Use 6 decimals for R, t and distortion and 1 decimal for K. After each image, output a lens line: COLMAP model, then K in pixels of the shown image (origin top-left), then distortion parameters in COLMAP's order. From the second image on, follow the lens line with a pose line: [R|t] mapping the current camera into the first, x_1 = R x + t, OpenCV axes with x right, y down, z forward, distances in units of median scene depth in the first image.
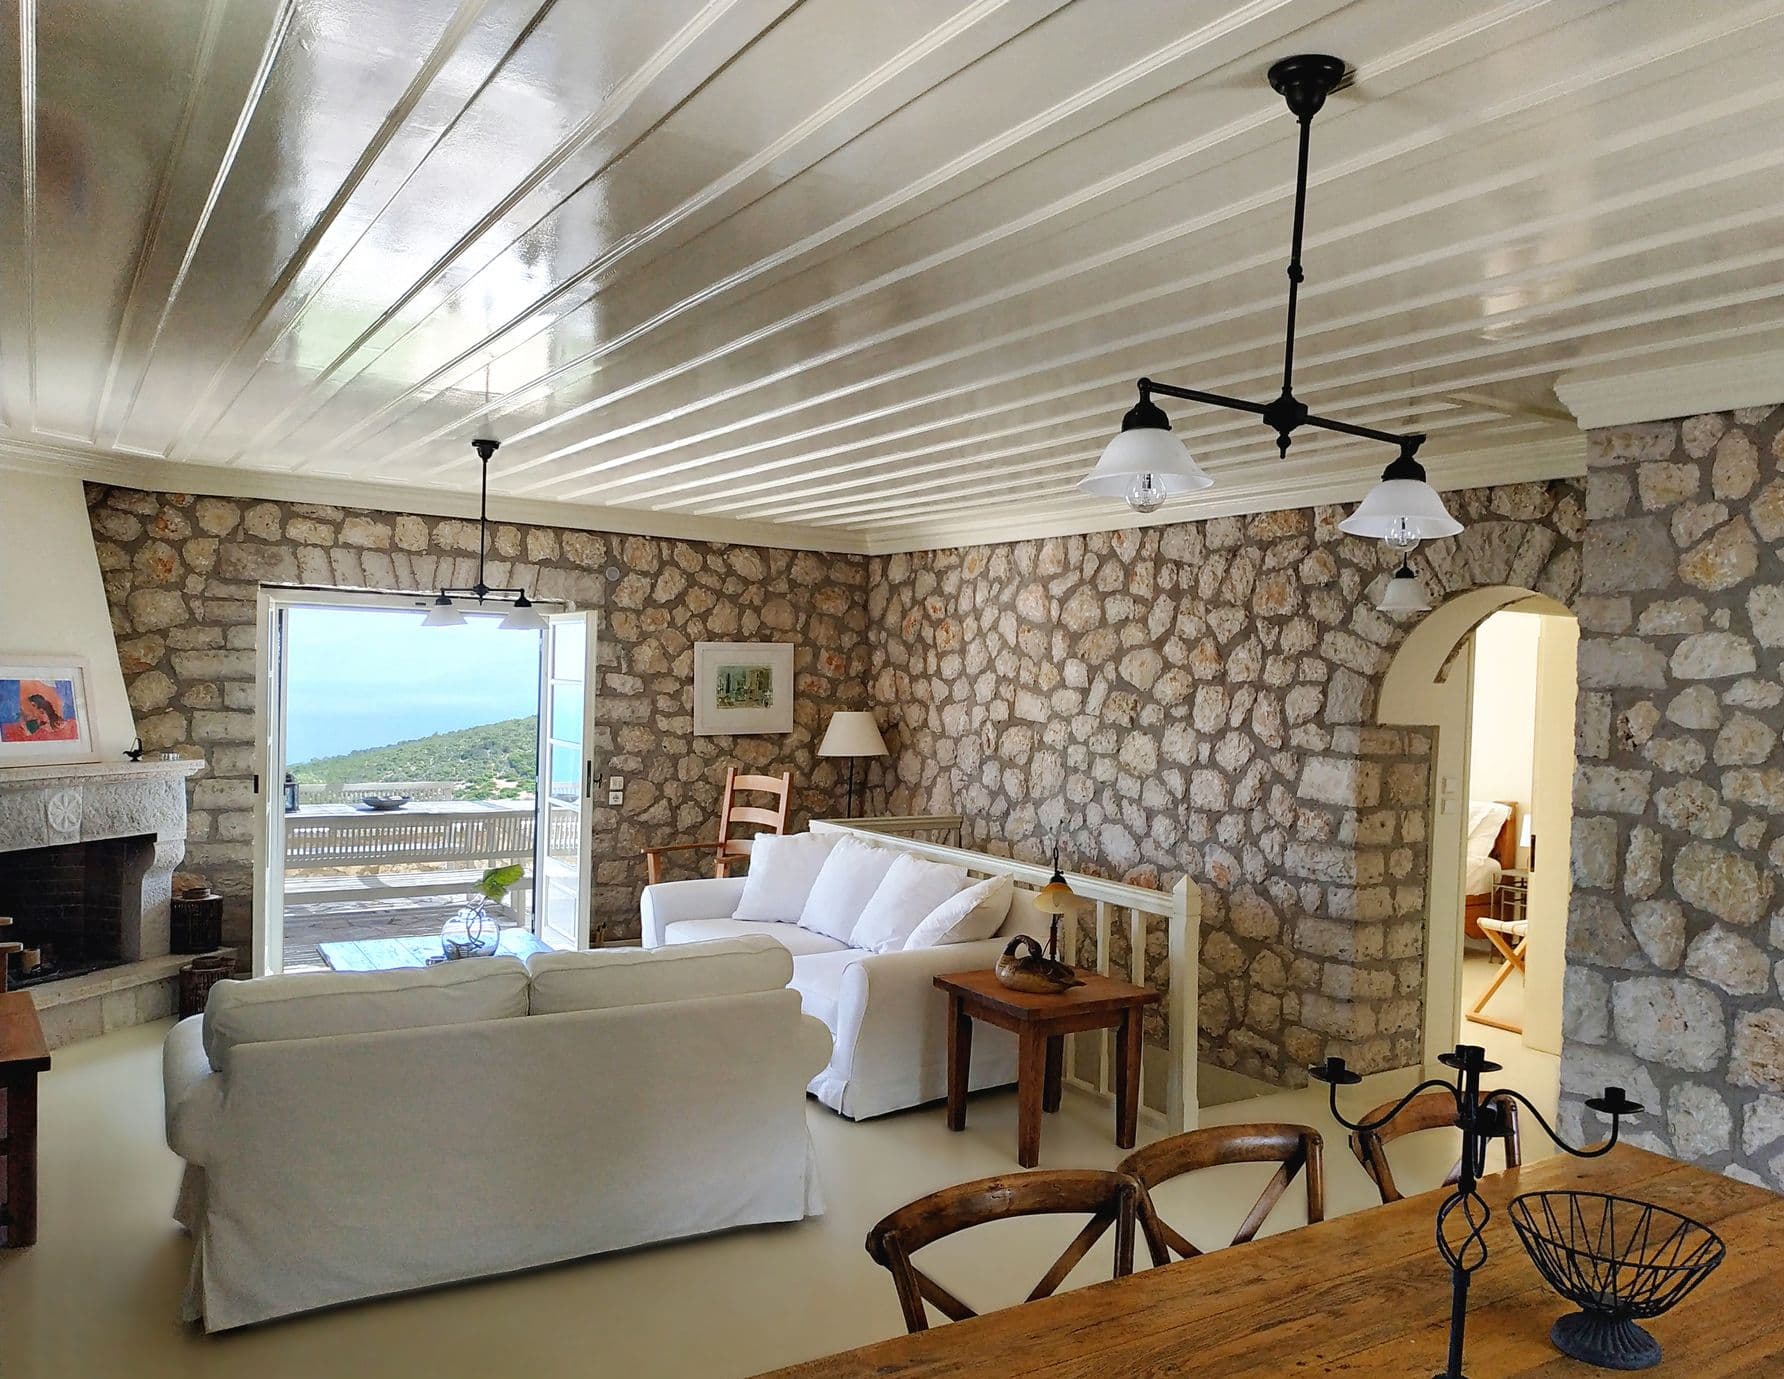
lens RADIAL K [[1388.4, 0, 941.7], [0, 1388.4, 708.2], [0, 0, 1]] dist [0.077855, -0.112190]
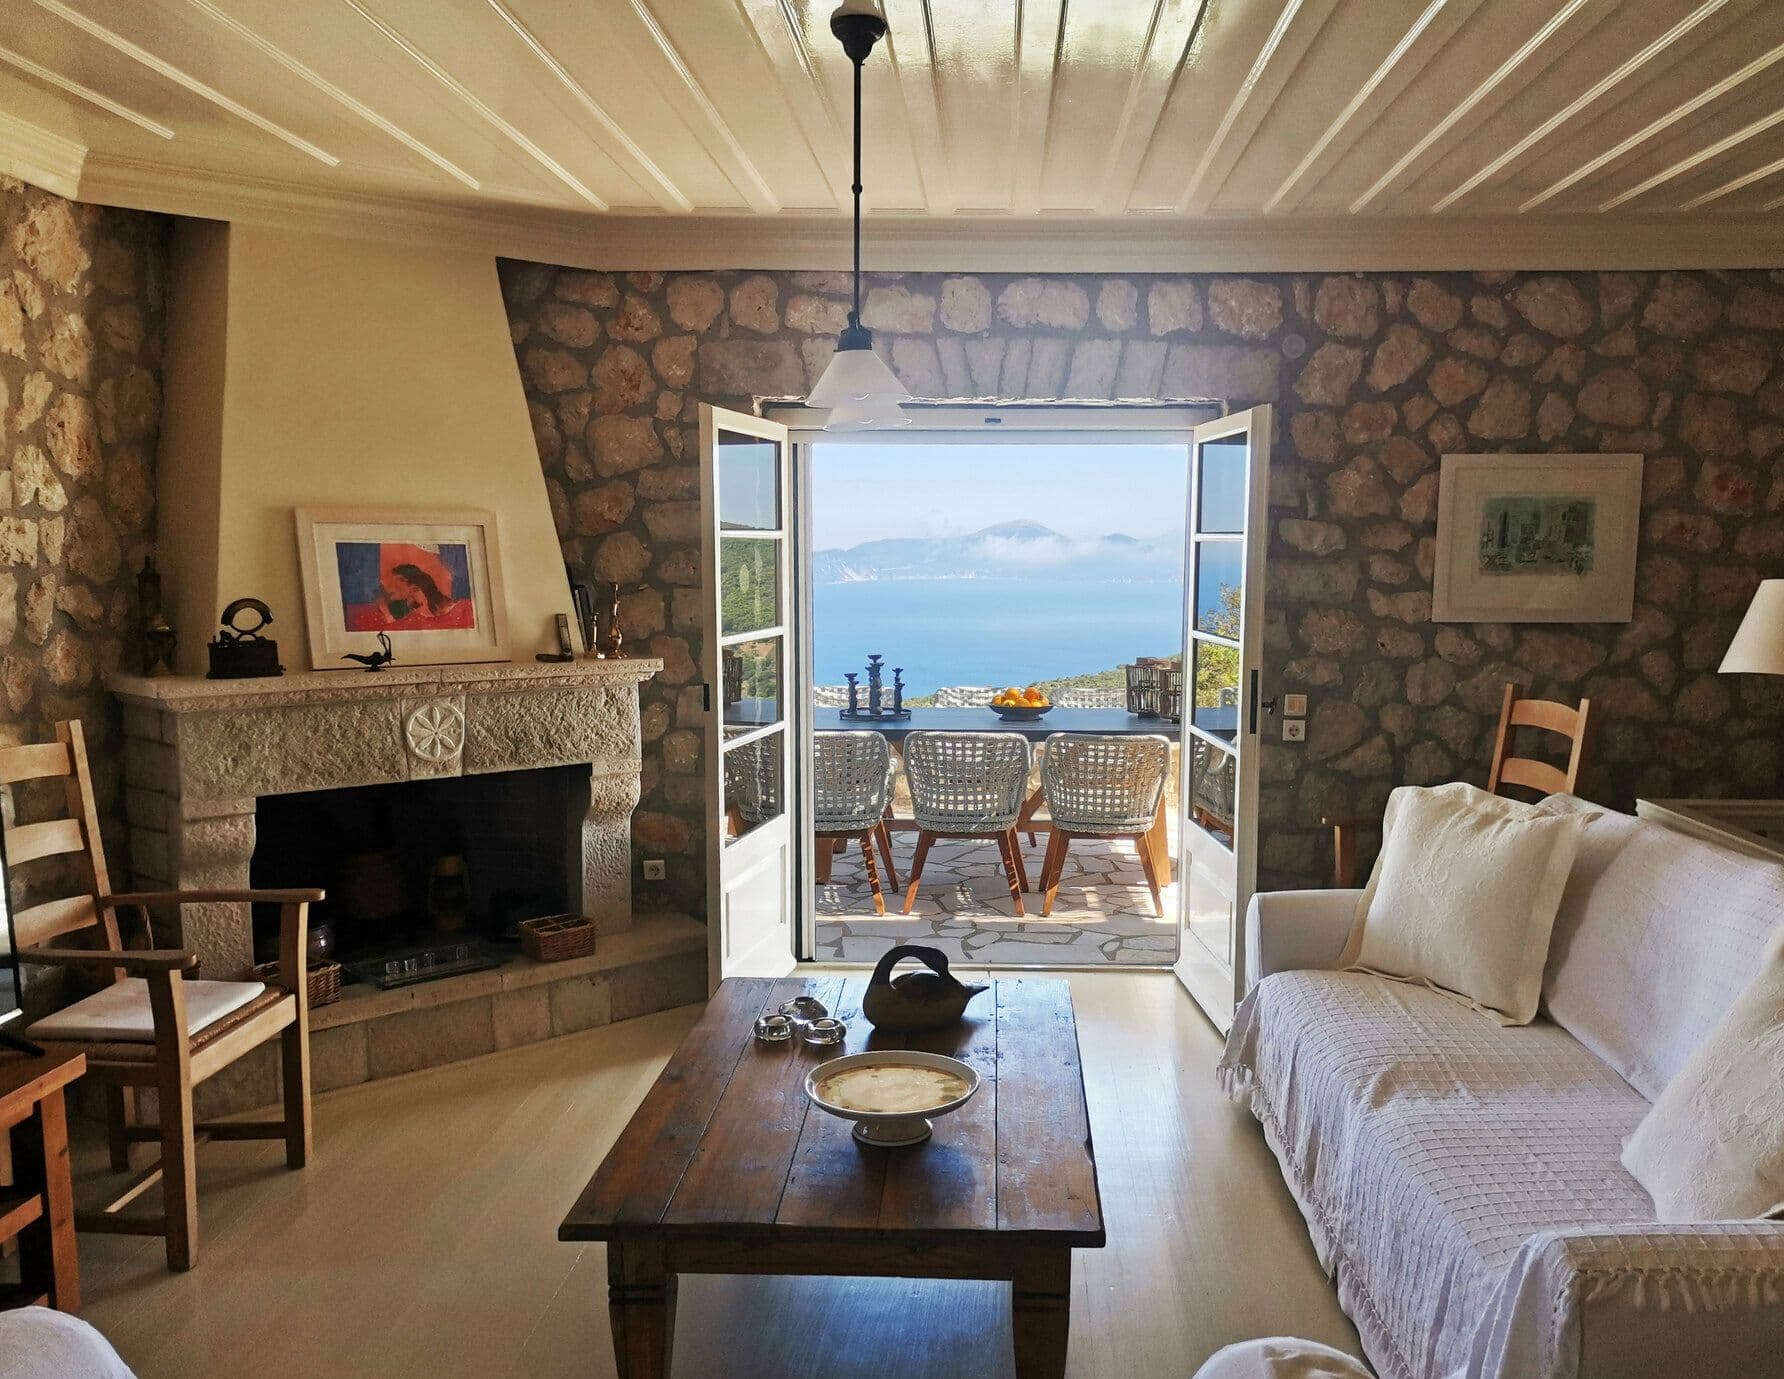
lens RADIAL K [[1388.4, 0, 941.7], [0, 1388.4, 708.2], [0, 0, 1]] dist [0.077855, -0.112190]
pose [[0.818132, 0.039421, -0.573677, -0.014972], [0.008244, 0.996741, 0.080249, 0.005970], [0.574971, -0.070384, 0.815141, 0.424829]]
